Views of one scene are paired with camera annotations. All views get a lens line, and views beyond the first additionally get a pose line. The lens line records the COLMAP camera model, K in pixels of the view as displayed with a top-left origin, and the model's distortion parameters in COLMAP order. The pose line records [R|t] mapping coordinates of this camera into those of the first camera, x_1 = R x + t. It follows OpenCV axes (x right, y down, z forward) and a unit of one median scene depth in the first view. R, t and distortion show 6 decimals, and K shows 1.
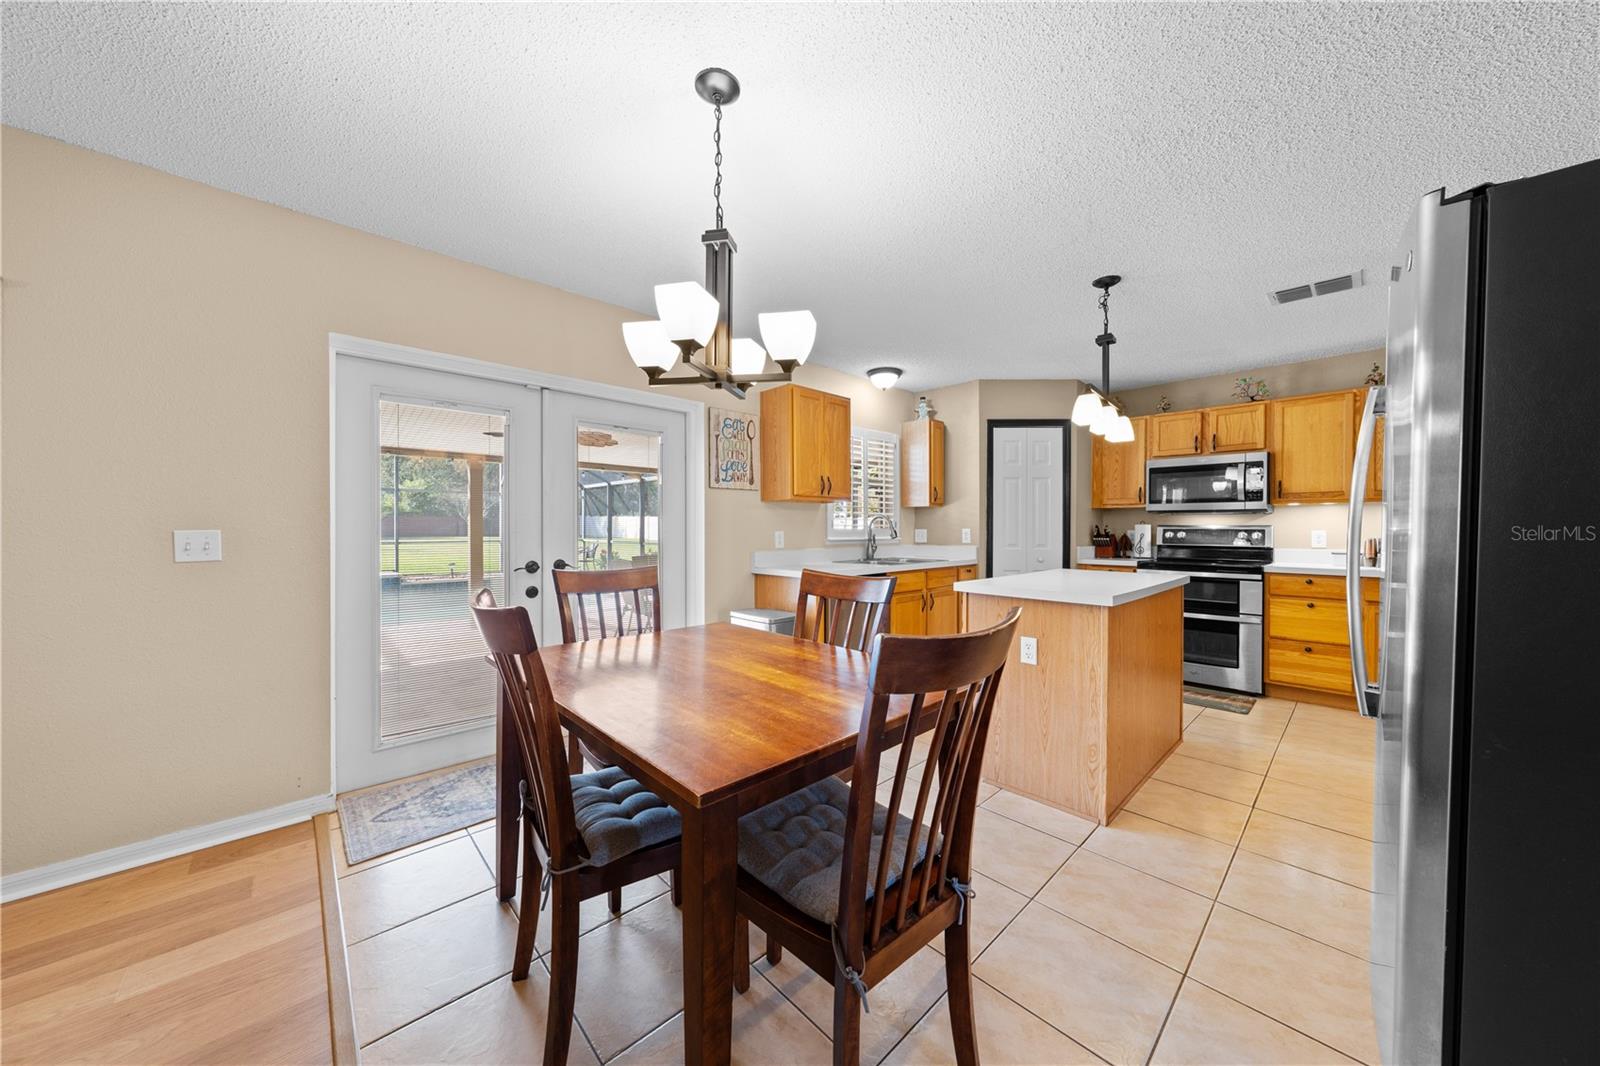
lens RADIAL K [[539.2, 0, 803.8], [0, 539.2, 528.9], [0, 0, 1]] dist [-0.001830, -0.000147]
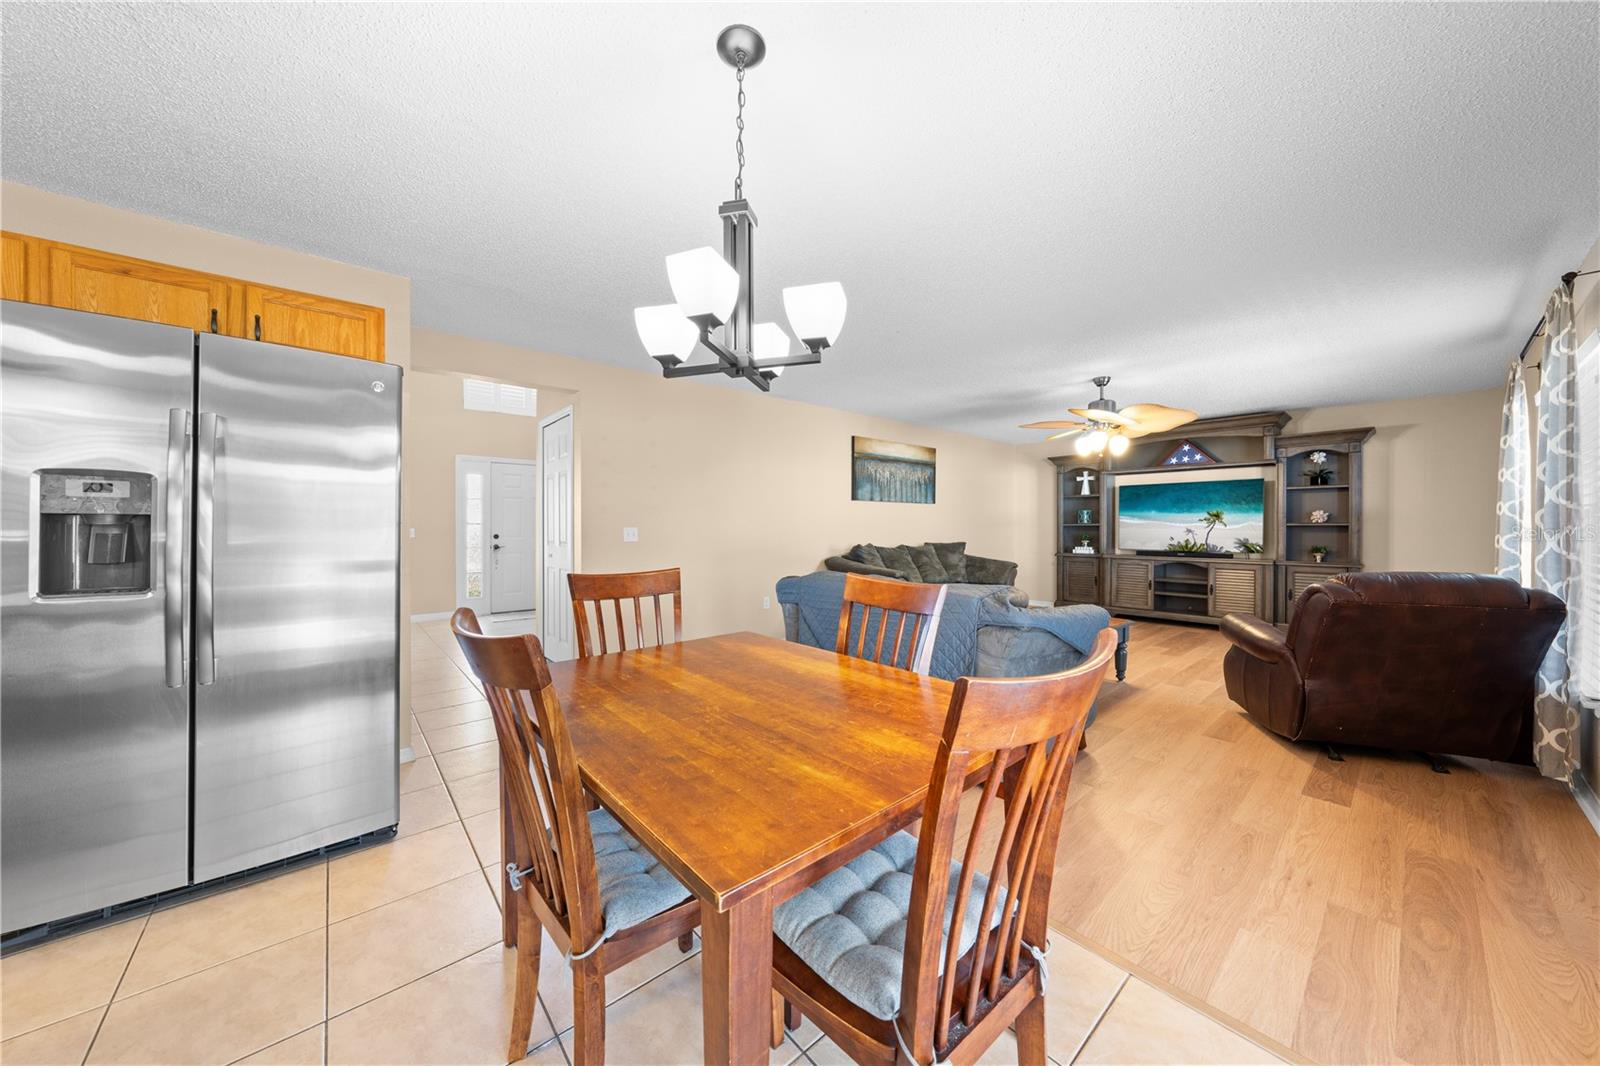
lens RADIAL K [[540.8, 0, 801.9], [0, 540.8, 531.2], [0, 0, 1]] dist [-0.003556, 0.000065]
pose [[-0.998961, -0.004717, 0.045328, -0.109206], [-0.004032, 0.999876, 0.015202, -0.005965], [-0.045394, 0.015003, -0.998856, 0.686379]]
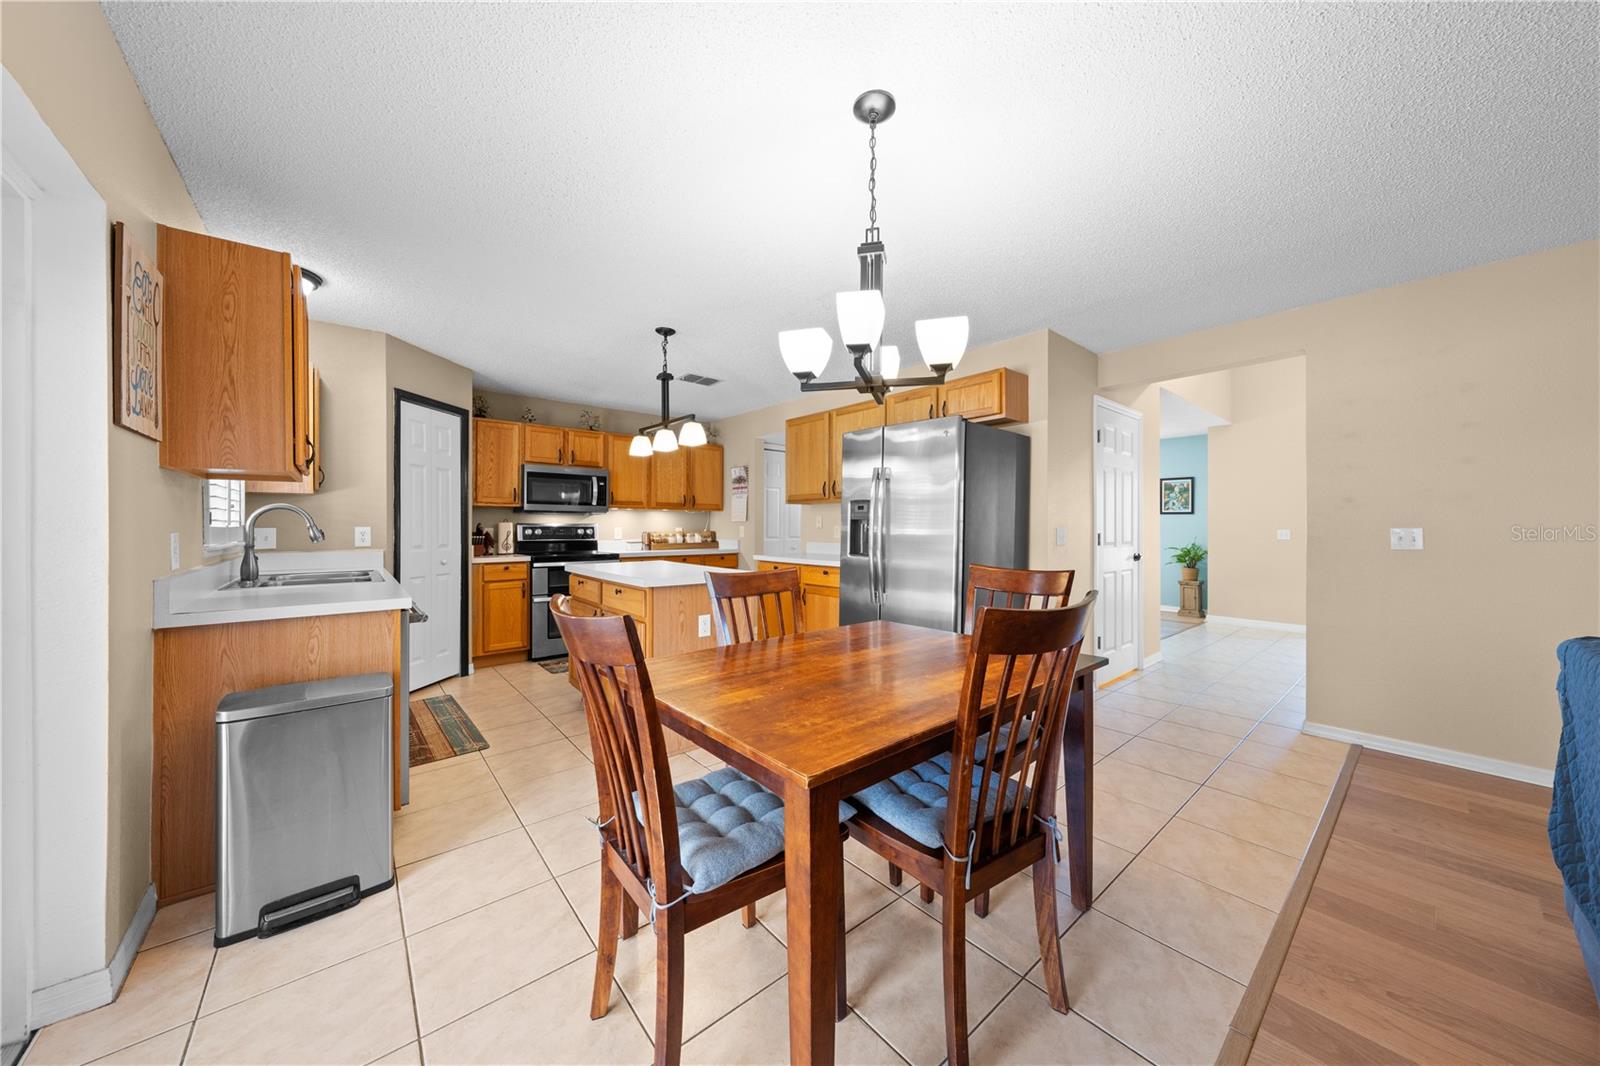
lens RADIAL K [[538.9, 0, 800.4], [0, 538.9, 526.2], [0, 0, 1]] dist [-0.002525, 0.000352]
pose [[0.063342, -0.001382, 0.997991, -0.433022], [0.002122, 0.999997, 0.001250, -0.001256], [-0.997990, 0.002039, 0.063345, 0.387125]]
